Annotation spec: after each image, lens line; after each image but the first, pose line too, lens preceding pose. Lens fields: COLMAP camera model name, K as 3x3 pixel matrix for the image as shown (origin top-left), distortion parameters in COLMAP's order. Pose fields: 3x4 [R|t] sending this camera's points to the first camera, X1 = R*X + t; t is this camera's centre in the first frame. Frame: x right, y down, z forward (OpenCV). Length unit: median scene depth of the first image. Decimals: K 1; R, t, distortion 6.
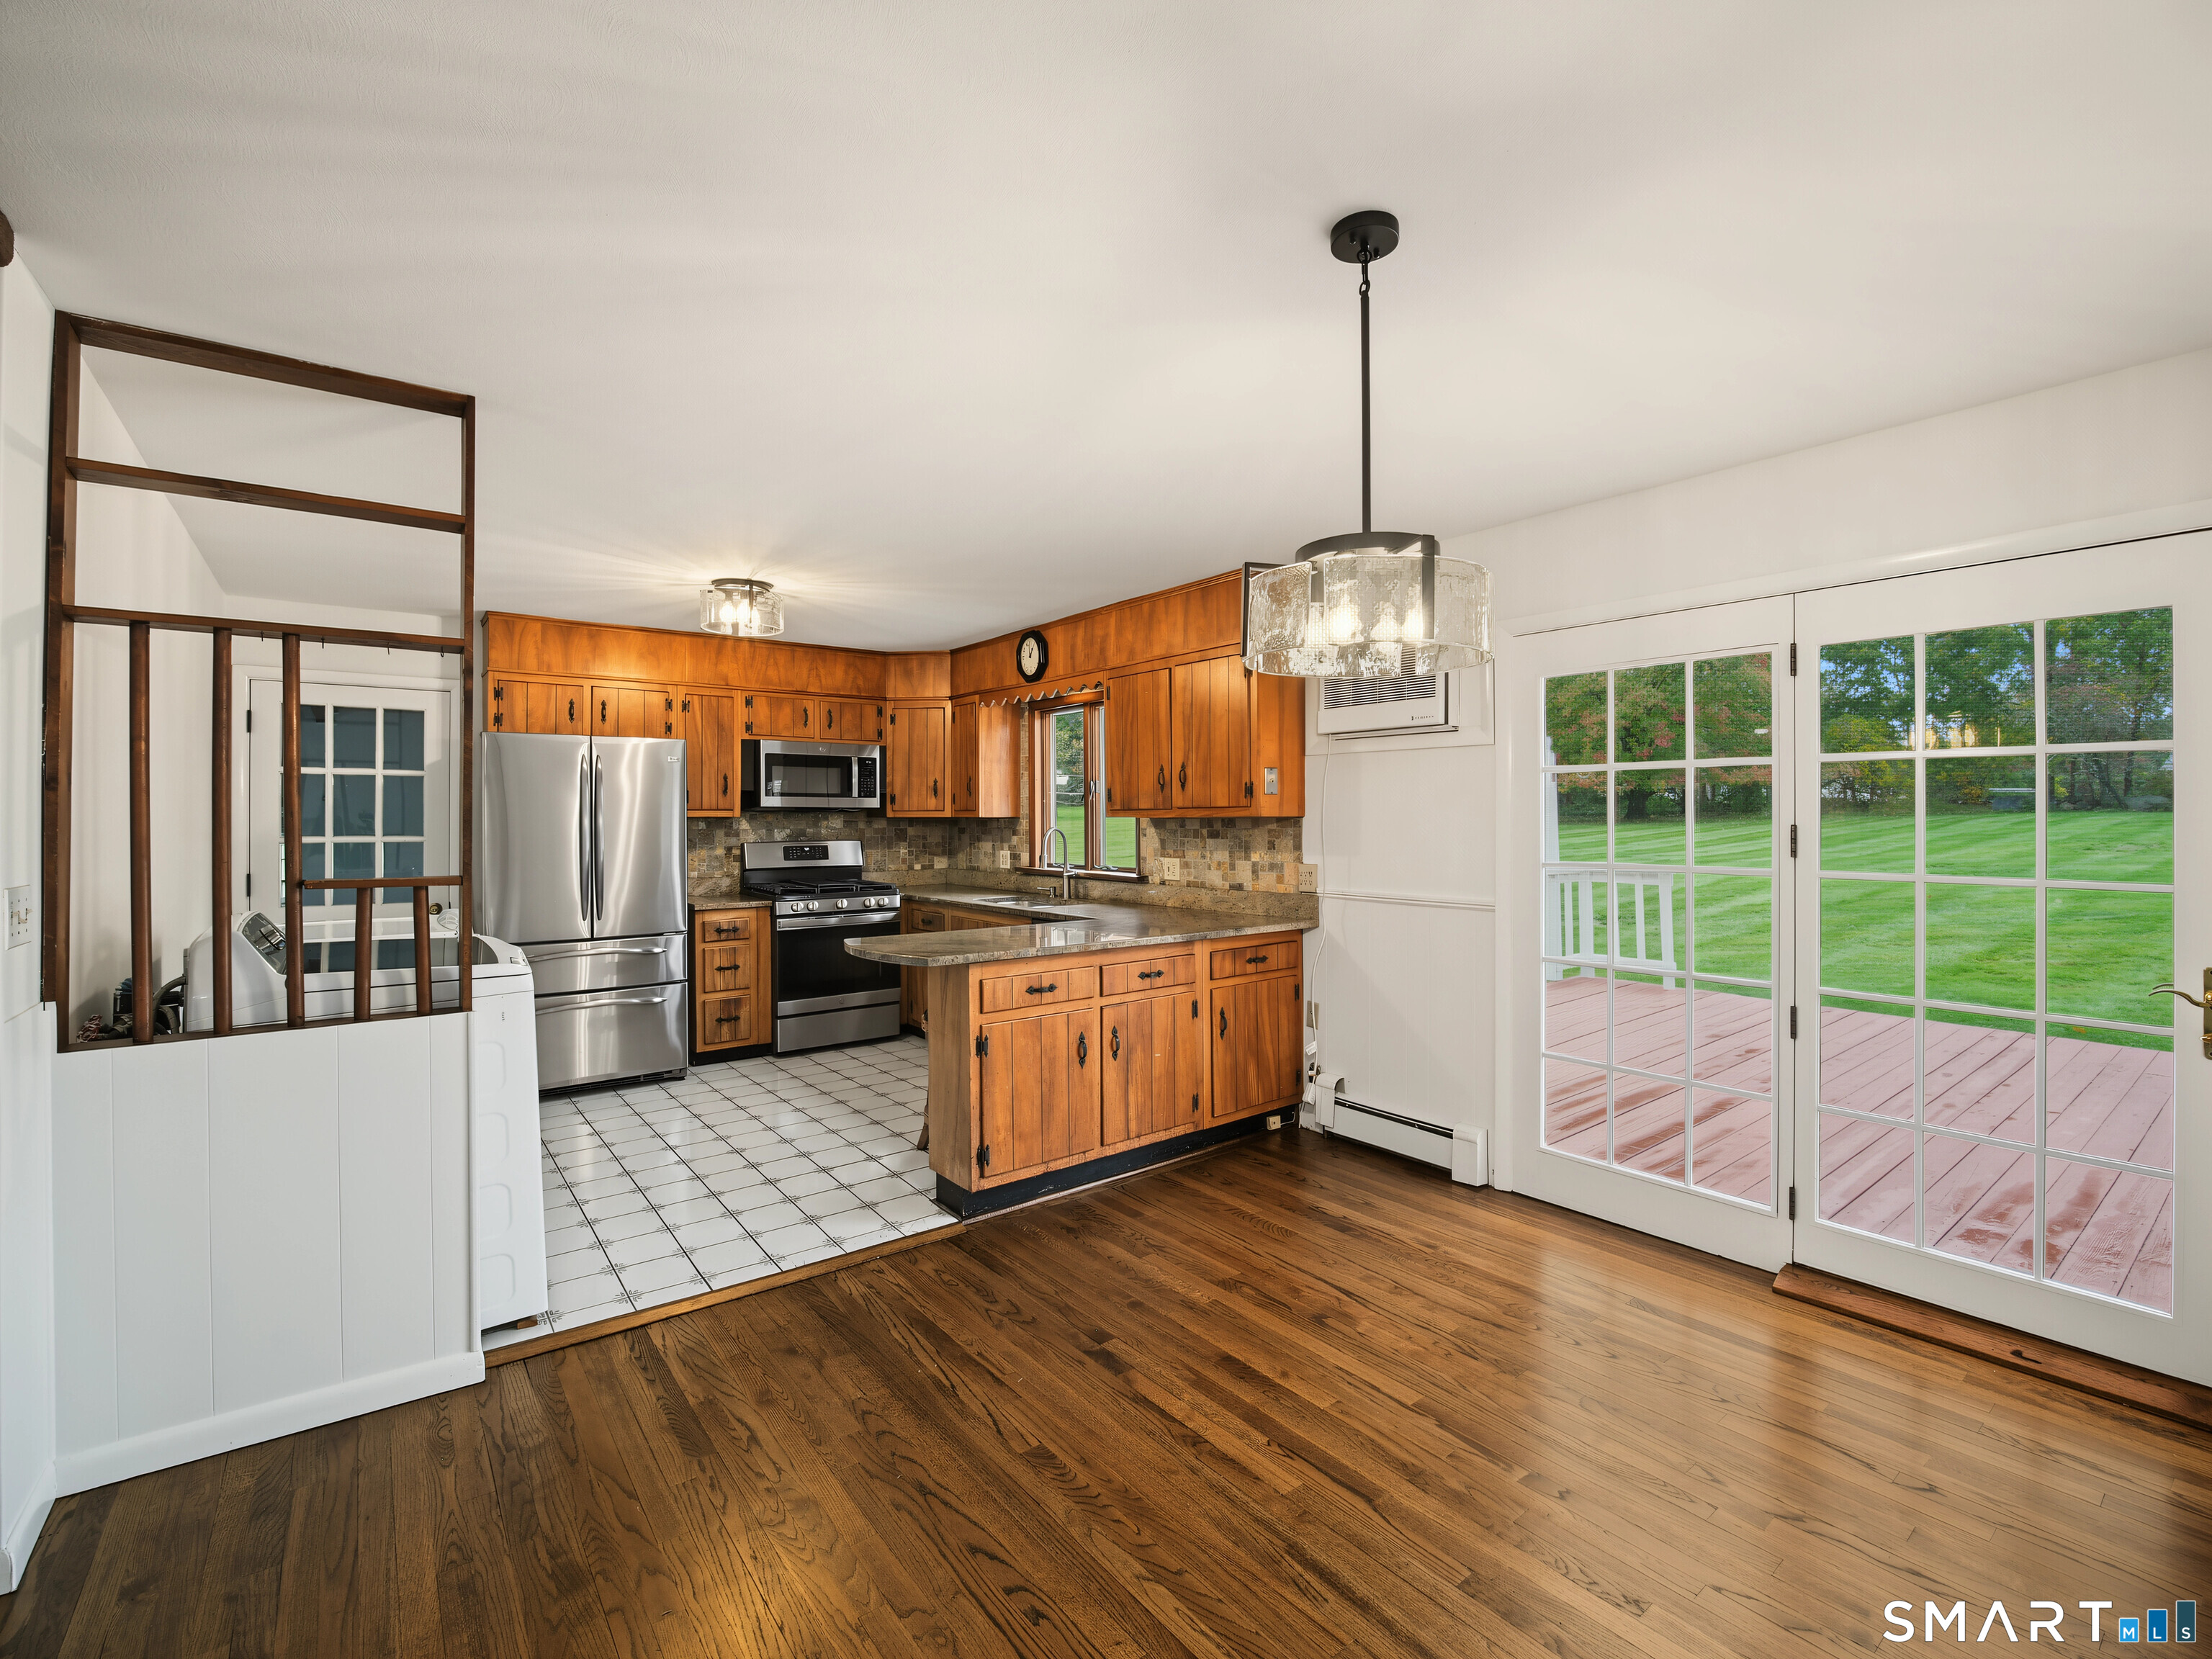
lens RADIAL K [[991.5, 0, 1114.5], [0, 991.5, 812.1], [0, 0, 1]] dist [-0.017494, -0.000960]
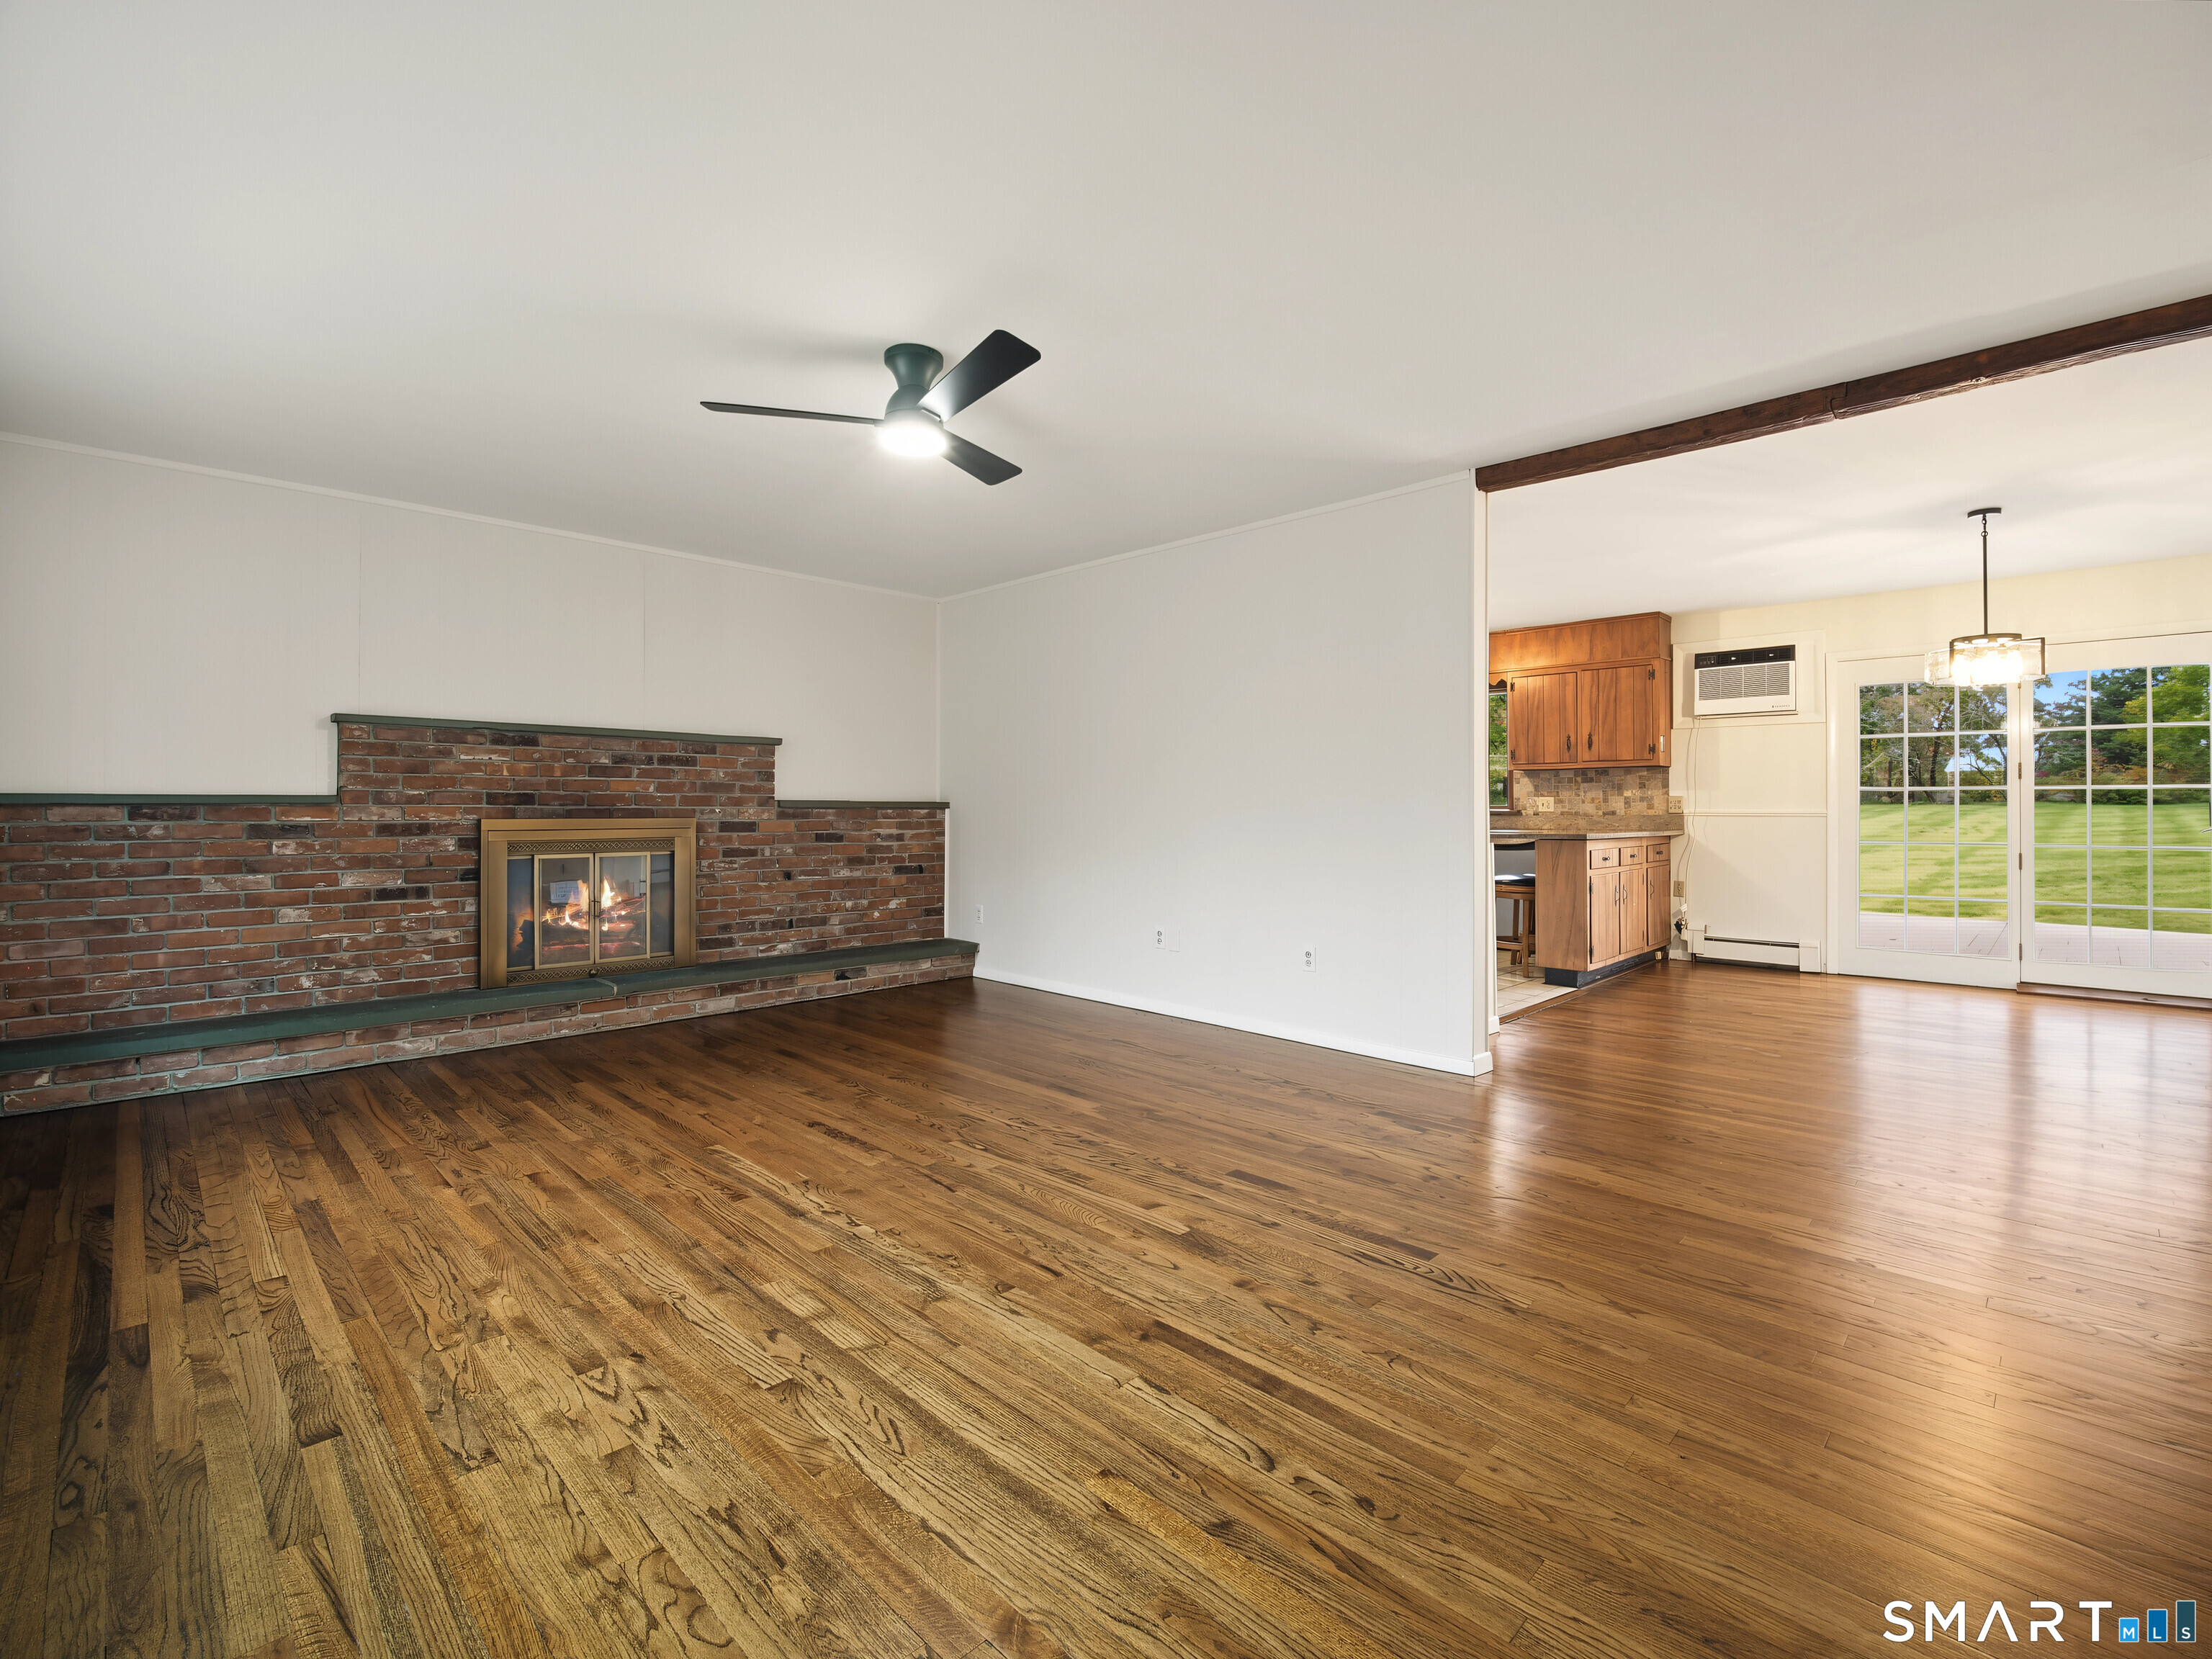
lens RADIAL K [[991.5, 0, 1115.2], [0, 991.5, 797.3], [0, 0, 1]] dist [-0.017494, -0.000960]
pose [[0.991367, 0.007829, 0.130884, -0.865395], [-0.007046, 0.999954, -0.006446, 0.066868], [-0.130928, 0.005468, 0.991377, -0.448396]]
